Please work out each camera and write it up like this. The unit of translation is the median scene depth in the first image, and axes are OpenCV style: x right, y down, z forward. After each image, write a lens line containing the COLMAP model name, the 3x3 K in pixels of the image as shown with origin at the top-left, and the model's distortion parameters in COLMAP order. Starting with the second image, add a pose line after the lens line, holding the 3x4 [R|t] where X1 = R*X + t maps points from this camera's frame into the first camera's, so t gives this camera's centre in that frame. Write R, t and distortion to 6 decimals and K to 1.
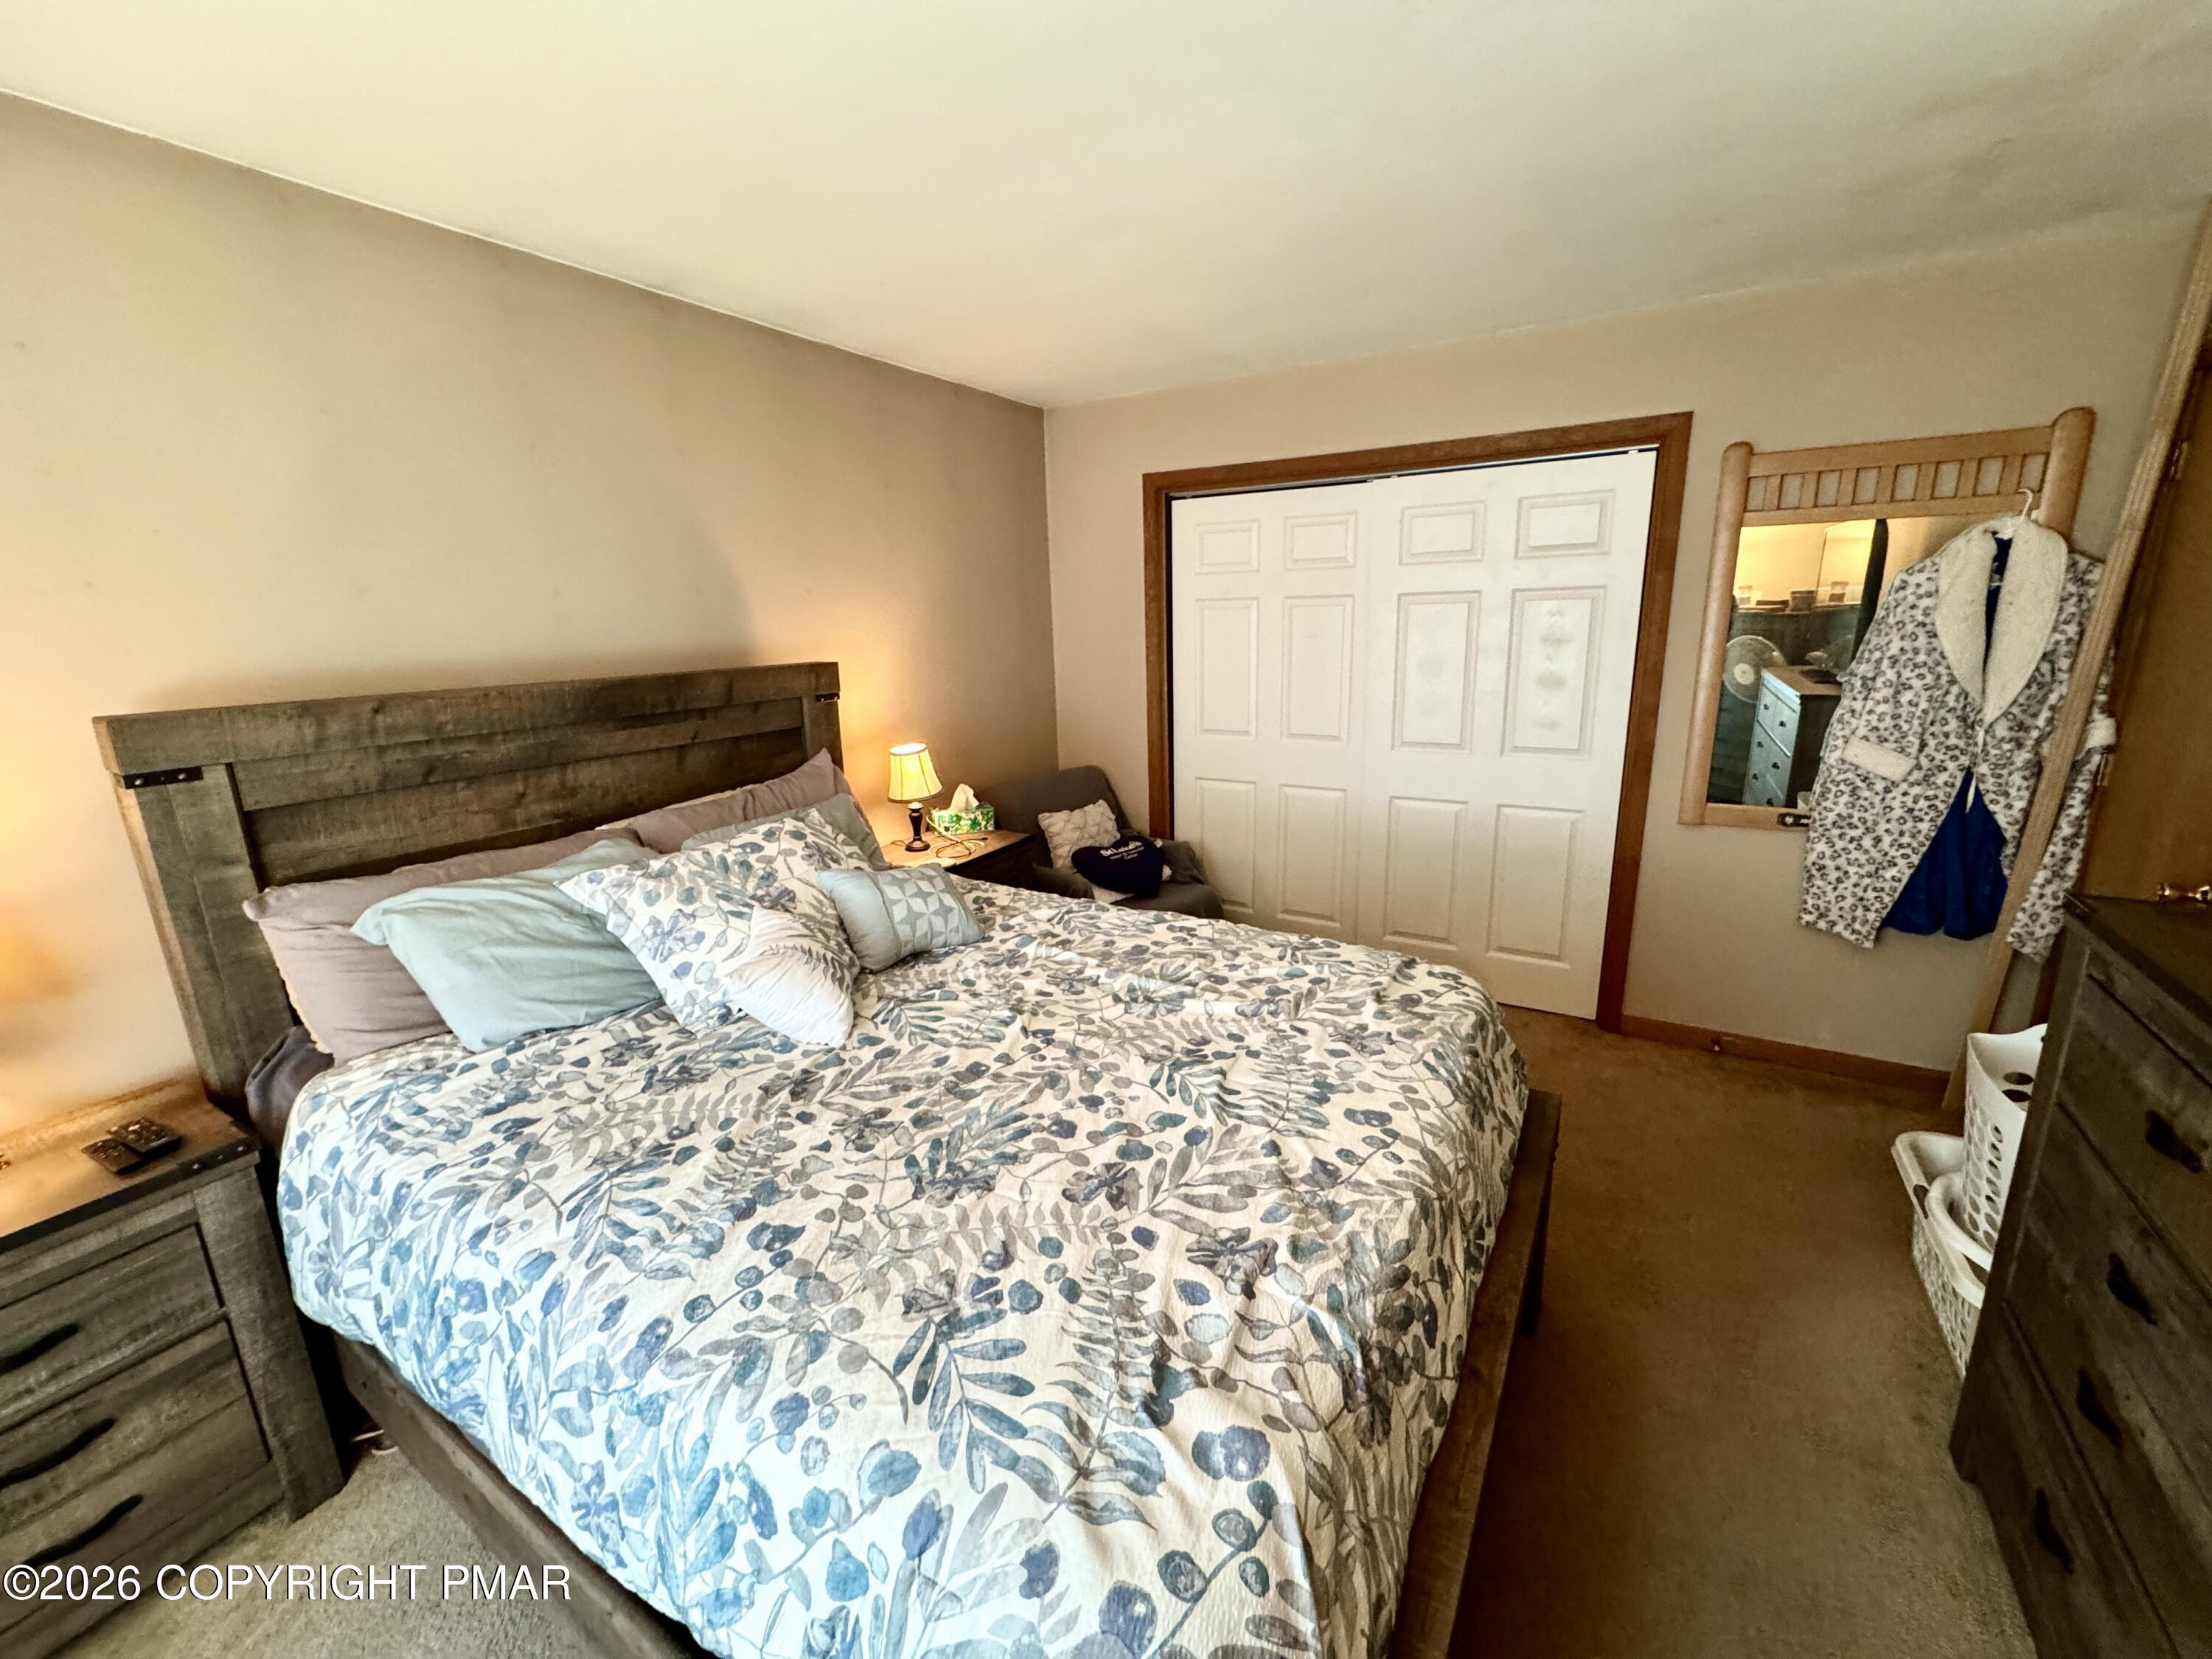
lens RADIAL K [[881.6, 0, 1105.6], [0, 881.6, 822.8], [0, 0, 1]] dist [-0.001755, -0.000639]
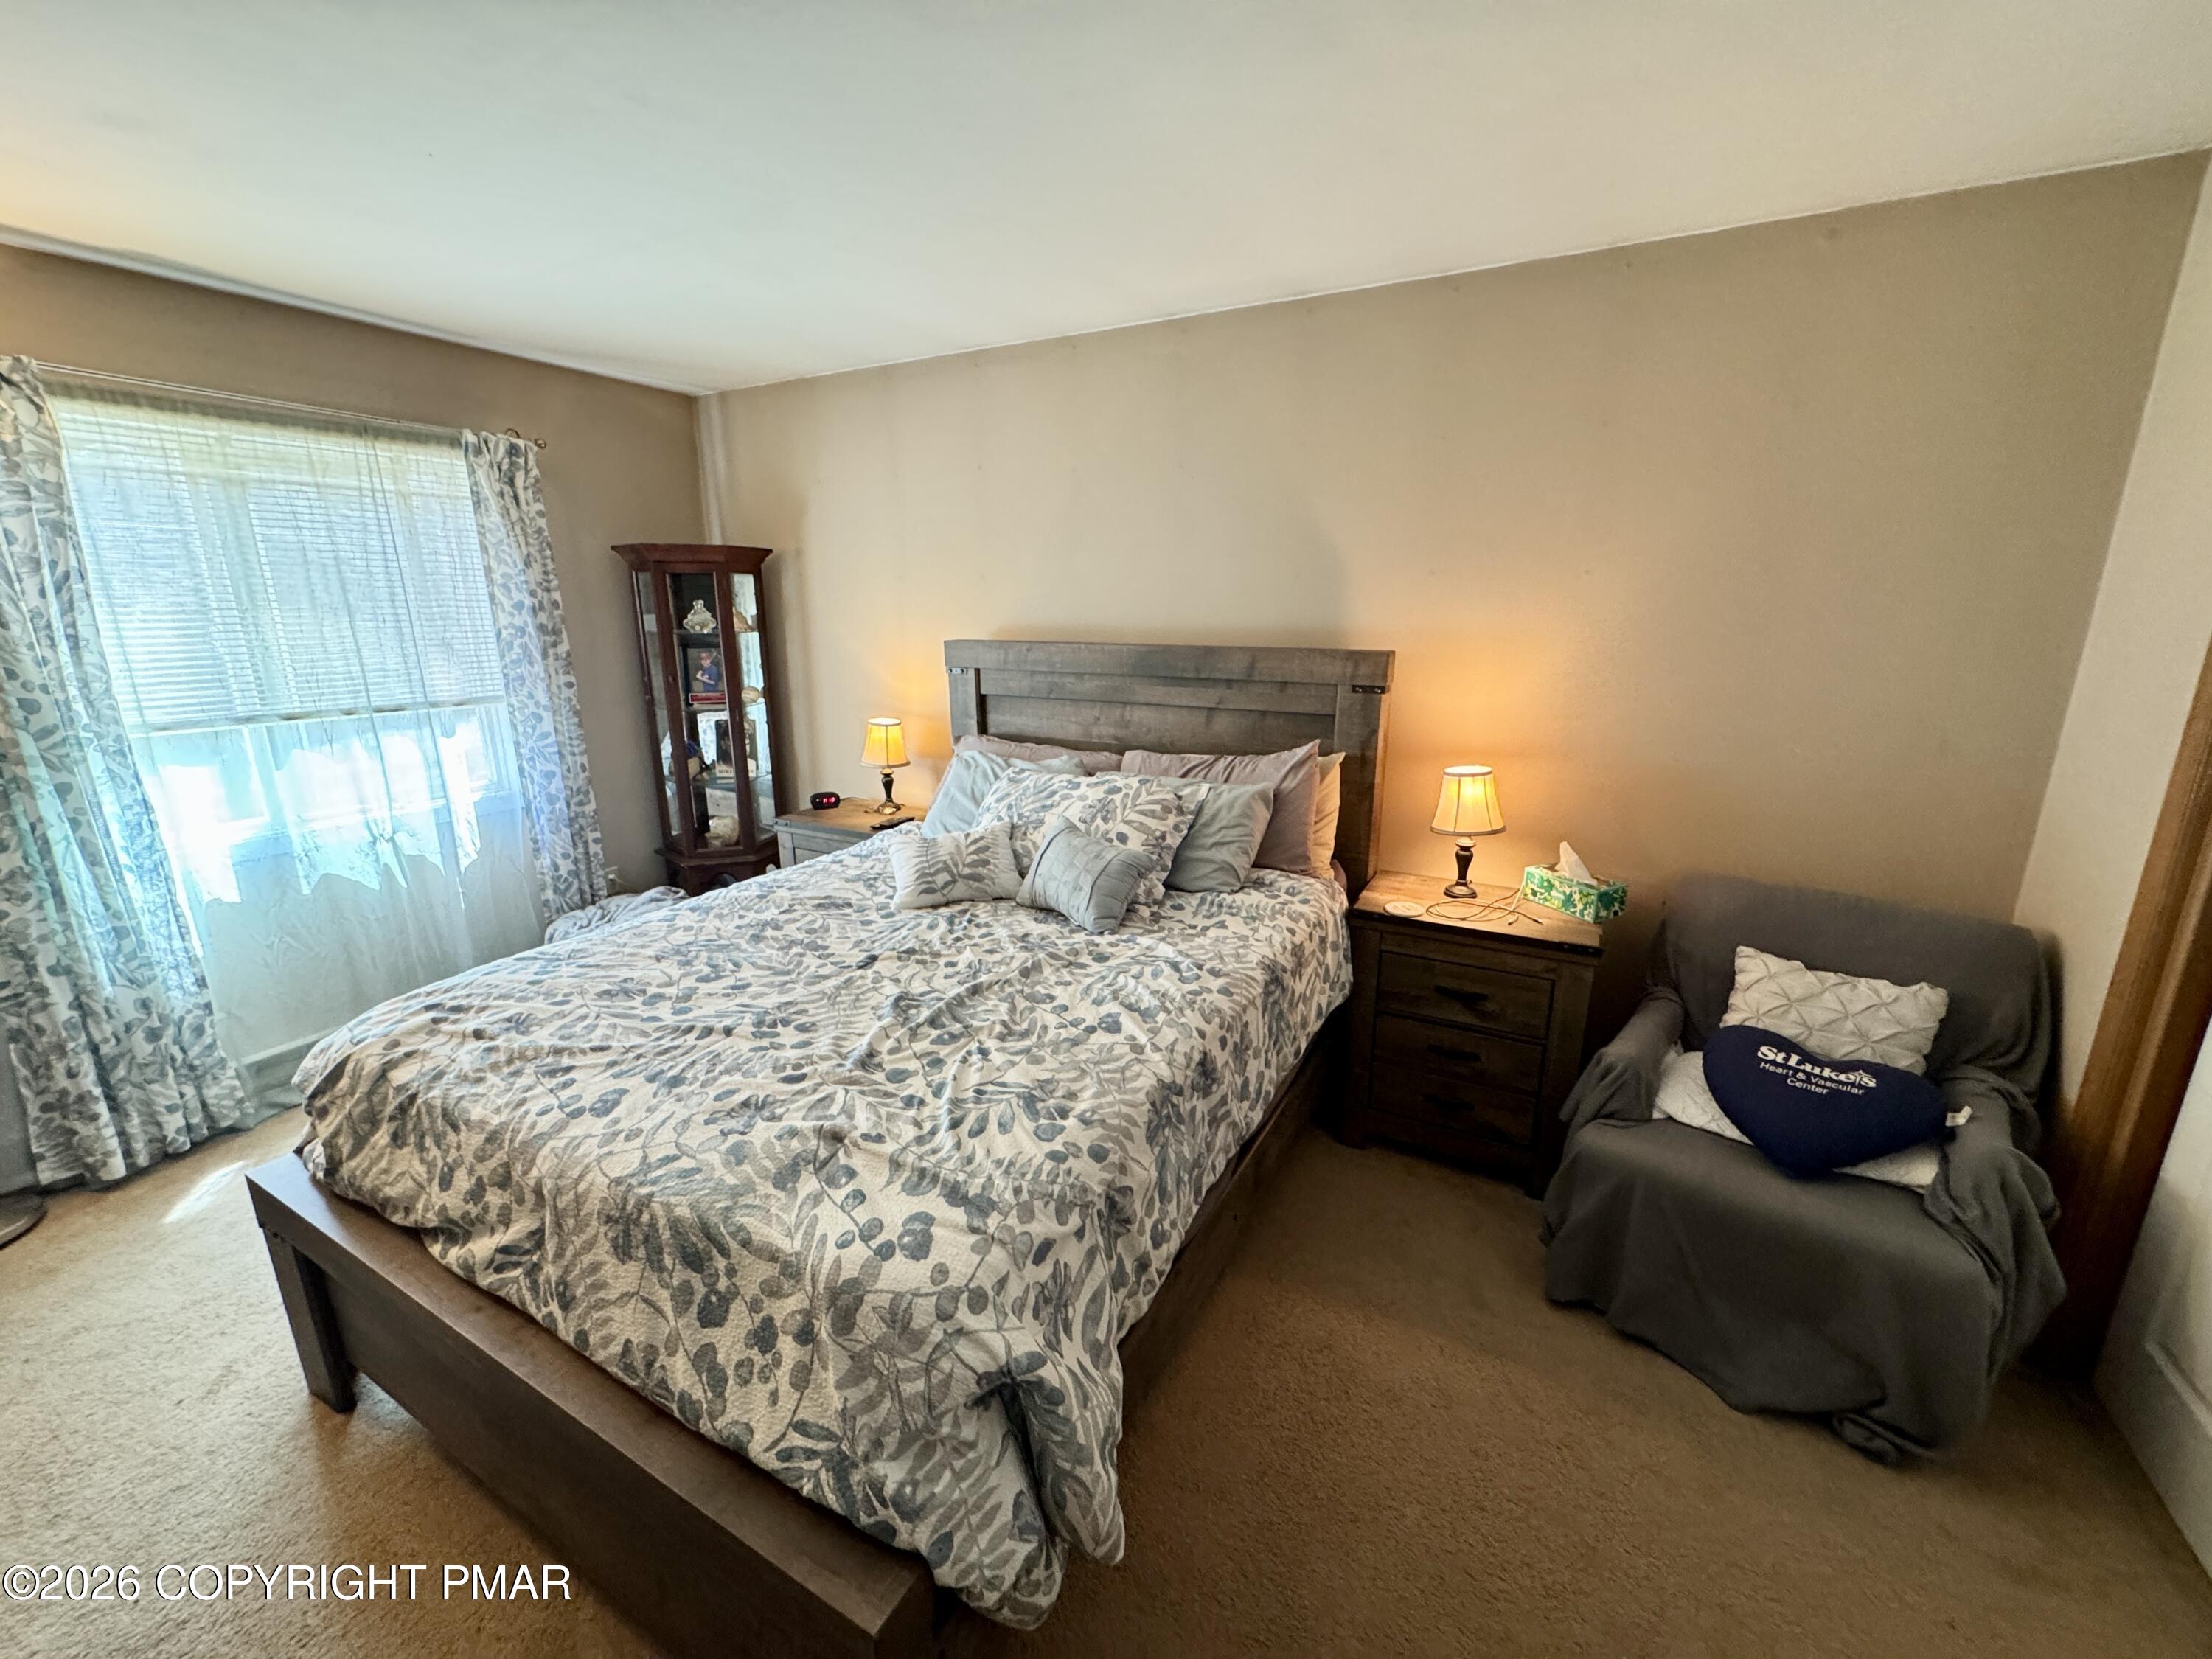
lens RADIAL K [[881.6, 0, 1106.6], [0, 881.6, 830.1], [0, 0, 1]] dist [-0.001755, -0.000639]
pose [[0.044599, 0.277224, -0.959770, 0.955196], [-0.232333, 0.937262, 0.259926, -0.290046], [0.971613, 0.211393, 0.106209, 1.077591]]
